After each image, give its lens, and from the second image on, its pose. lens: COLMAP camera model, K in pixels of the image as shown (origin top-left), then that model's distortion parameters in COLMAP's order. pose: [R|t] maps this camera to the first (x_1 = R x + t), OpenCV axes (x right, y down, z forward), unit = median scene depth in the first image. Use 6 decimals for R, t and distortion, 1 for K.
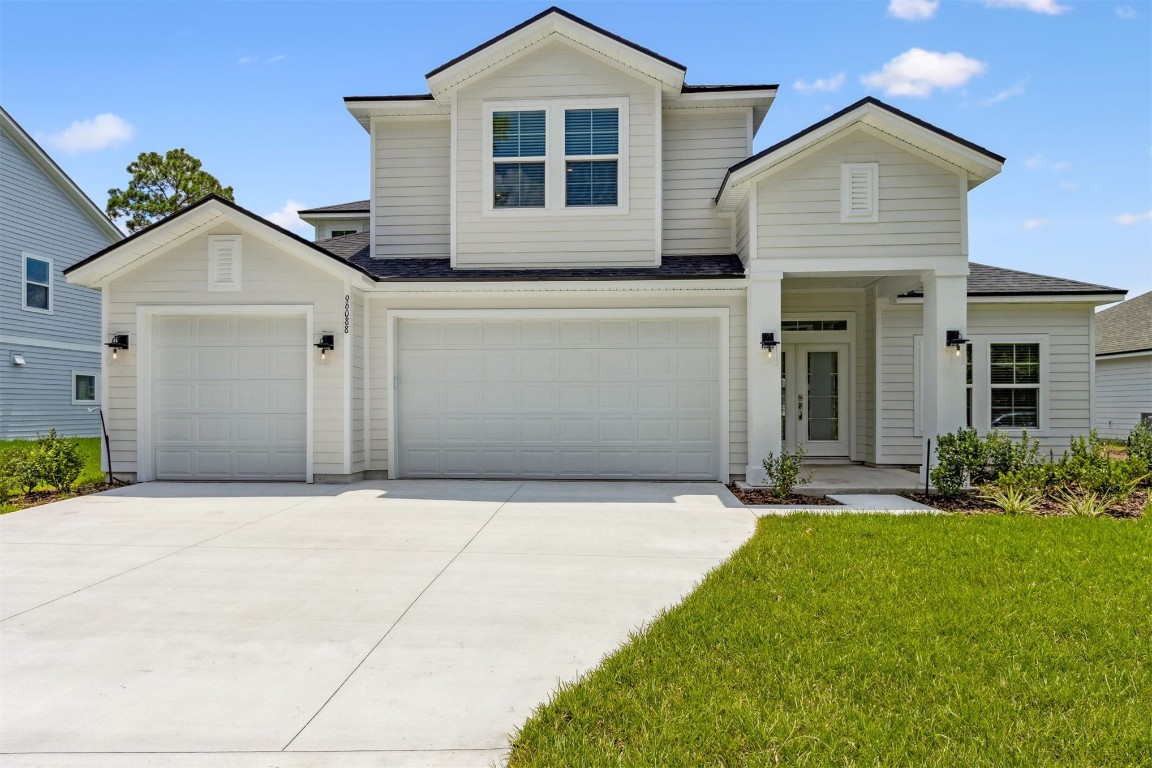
lens RADIAL K [[535.0, 0, 578.8], [0, 535.0, 405.4], [0, 0, 1]] dist [-0.000692, -0.000067]
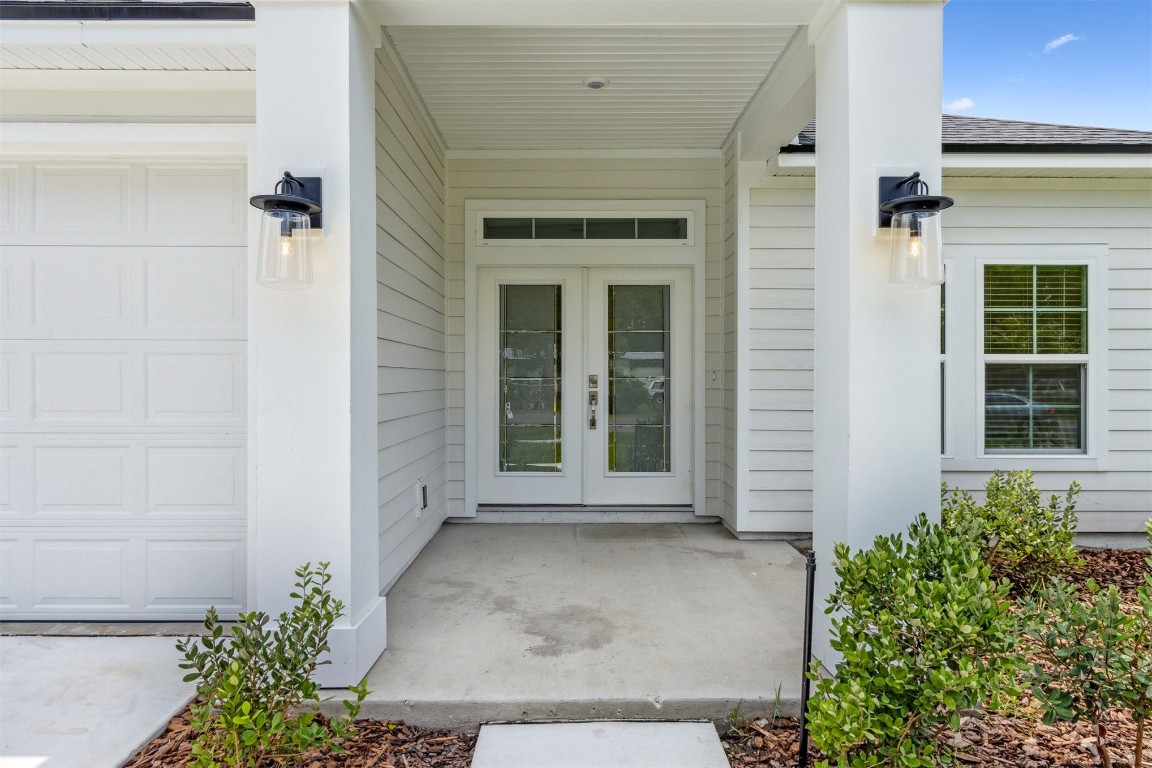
lens RADIAL K [[546.8, 0, 568.6], [0, 546.8, 379.5], [0, 0, 1]] dist [0.001521, -0.000475]
pose [[0.998461, 0.002156, 0.055425, 0.394961], [-0.002466, 0.999982, 0.005530, -0.020264], [-0.055412, -0.005658, 0.998448, 0.558274]]
